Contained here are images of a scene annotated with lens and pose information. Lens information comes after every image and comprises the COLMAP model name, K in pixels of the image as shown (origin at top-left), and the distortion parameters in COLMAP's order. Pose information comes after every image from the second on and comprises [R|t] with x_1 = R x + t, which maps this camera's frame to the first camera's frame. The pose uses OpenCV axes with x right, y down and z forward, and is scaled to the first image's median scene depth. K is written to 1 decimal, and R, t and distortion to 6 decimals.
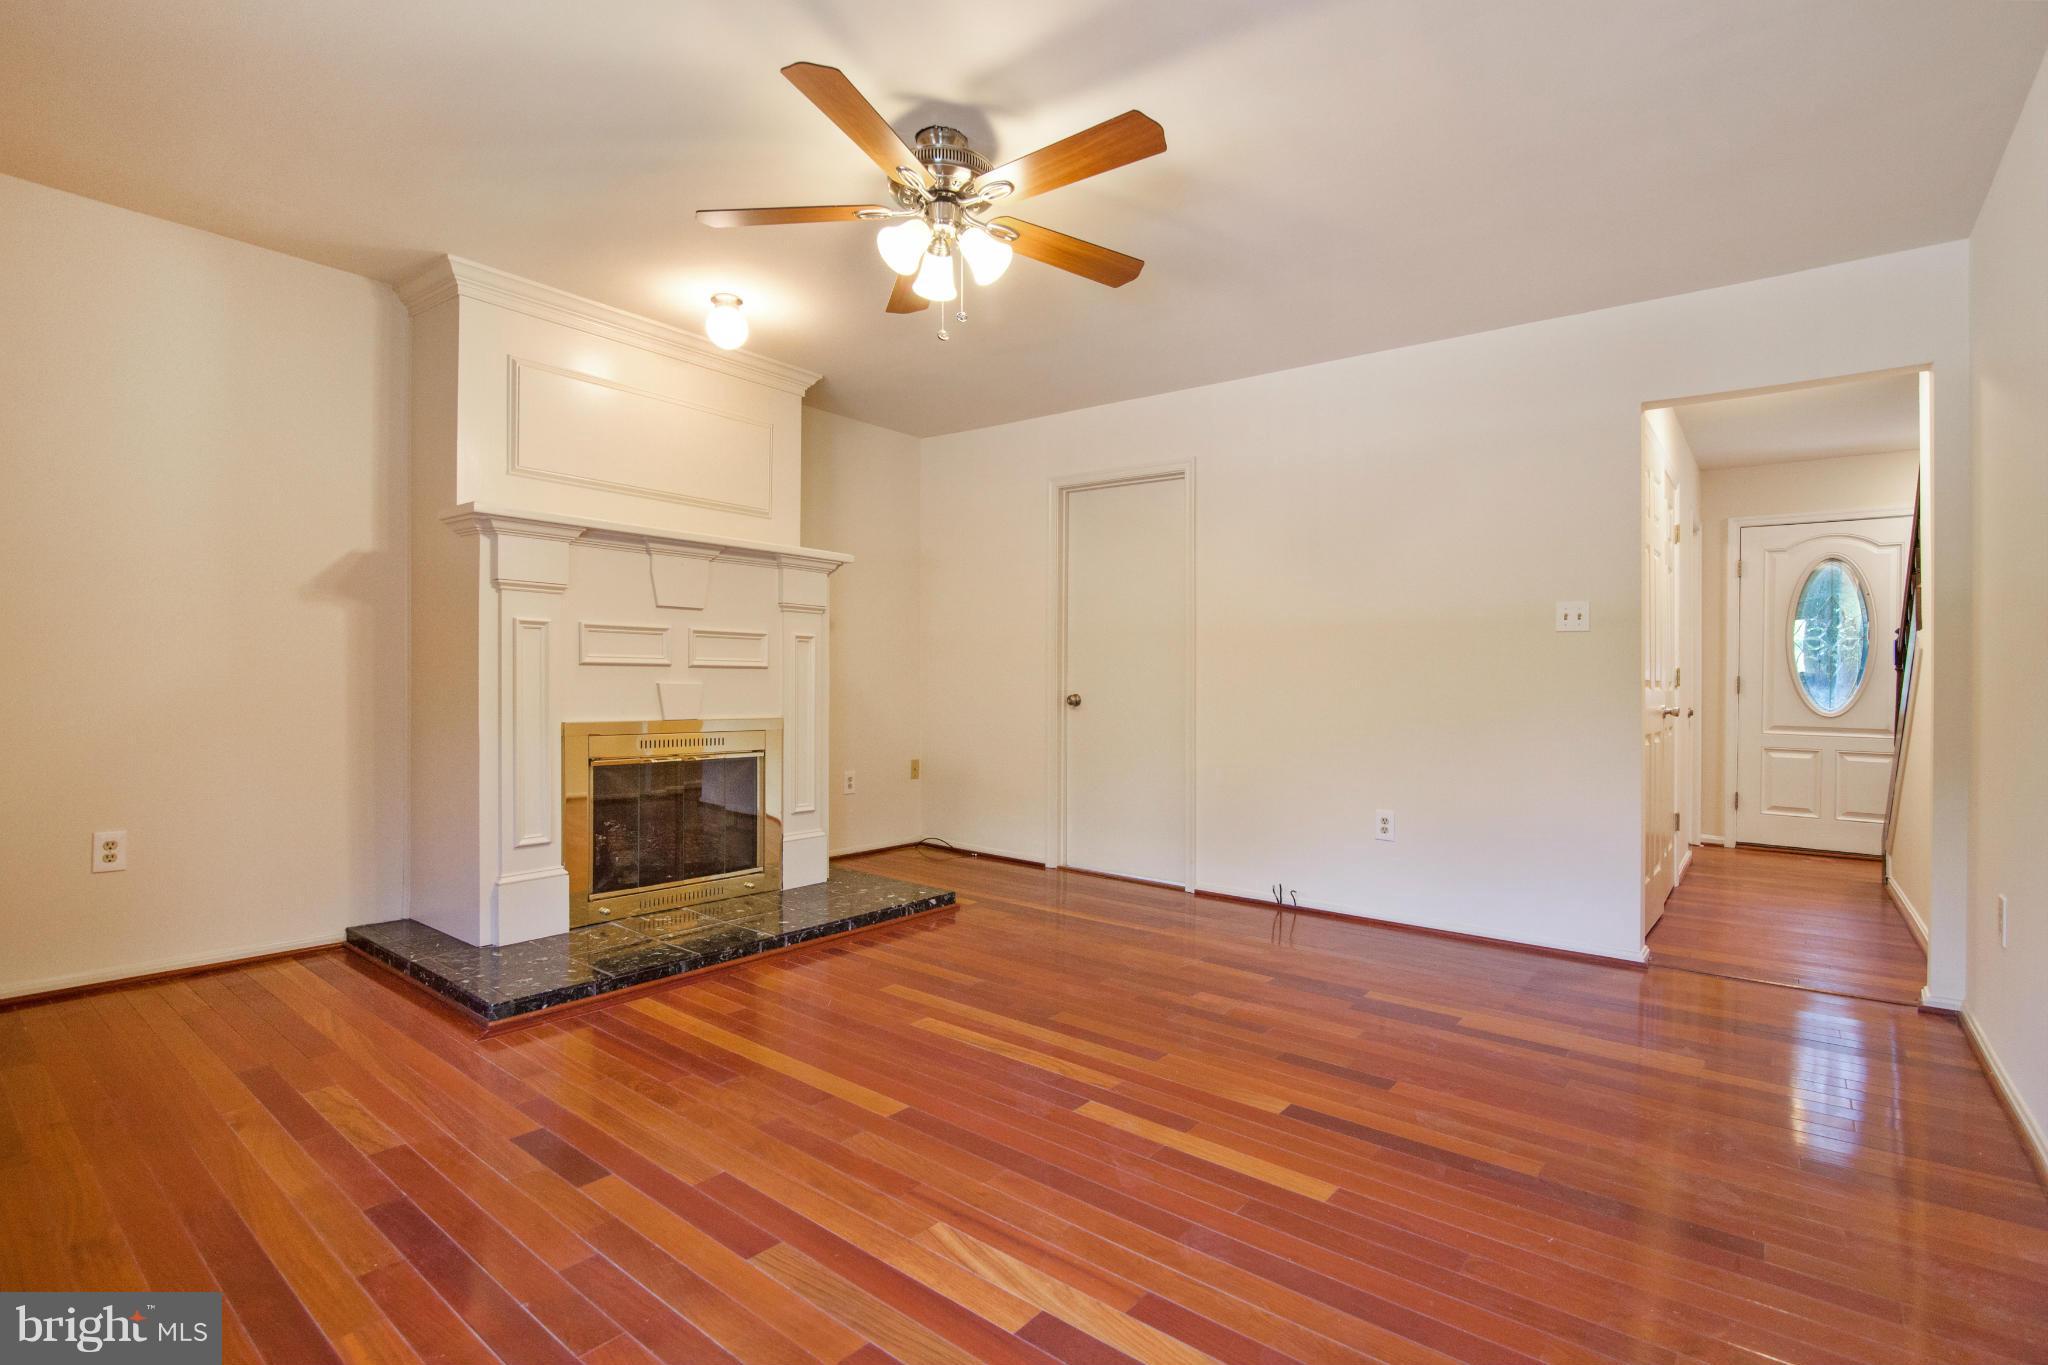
lens RADIAL K [[960.4, 0, 1031.6], [0, 960.4, 684.3], [0, 0, 1]] dist [0.001098, 0.000311]
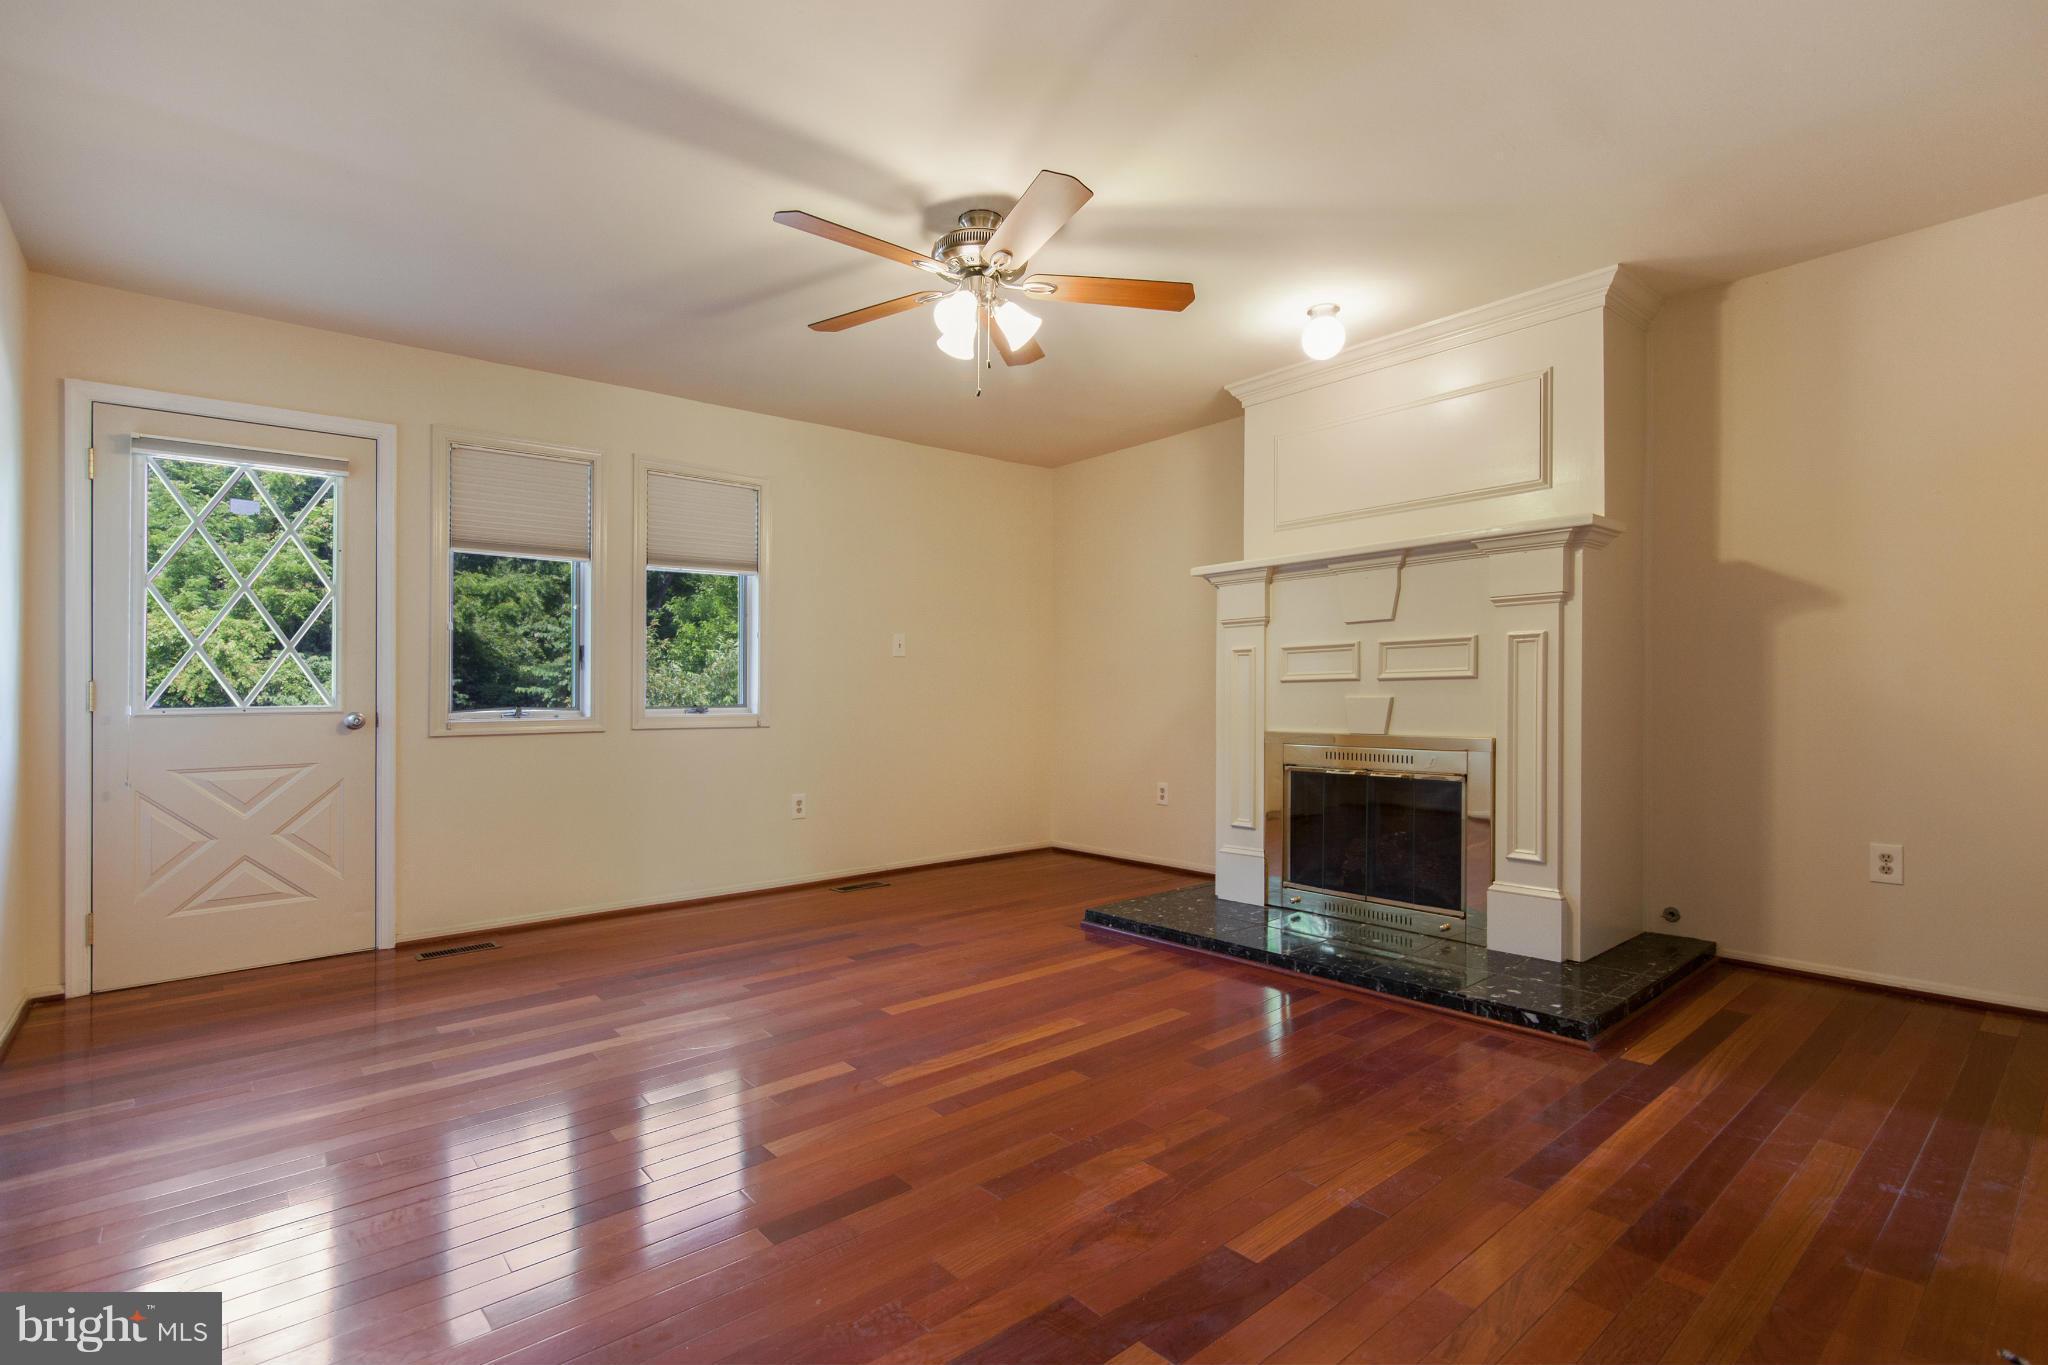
lens RADIAL K [[960.4, 0, 1031.6], [0, 960.4, 684.3], [0, 0, 1]] dist [0.001098, 0.000311]
pose [[-0.178814, -0.020569, -0.983668, 0.727398], [0.000824, 0.999778, -0.021056, 0.006484], [0.983883, -0.004576, -0.178757, 0.899725]]
